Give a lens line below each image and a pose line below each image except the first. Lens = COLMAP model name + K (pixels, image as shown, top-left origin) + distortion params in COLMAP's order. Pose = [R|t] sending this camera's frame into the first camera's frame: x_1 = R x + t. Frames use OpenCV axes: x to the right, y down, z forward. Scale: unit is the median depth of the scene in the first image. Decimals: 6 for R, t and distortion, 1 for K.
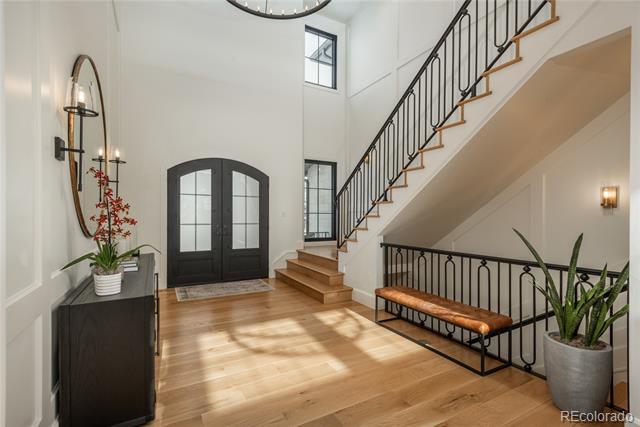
lens RADIAL K [[298.9, 0, 321.5], [0, 298.9, 216.0], [0, 0, 1]] dist [0.017297, 0.000078]
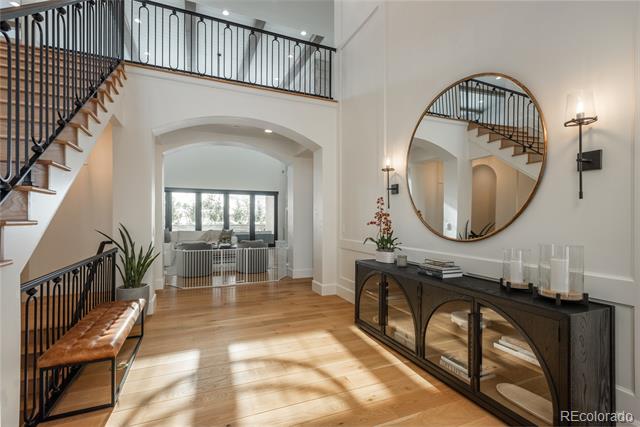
lens RADIAL K [[298.9, 0, 321.5], [0, 298.9, 216.0], [0, 0, 1]] dist [0.017297, 0.000078]
pose [[-0.994992, -0.014374, 0.098919, -0.332221], [-0.015577, 0.999814, -0.011399, -0.012179], [-0.098737, -0.012882, -0.995030, 1.851812]]
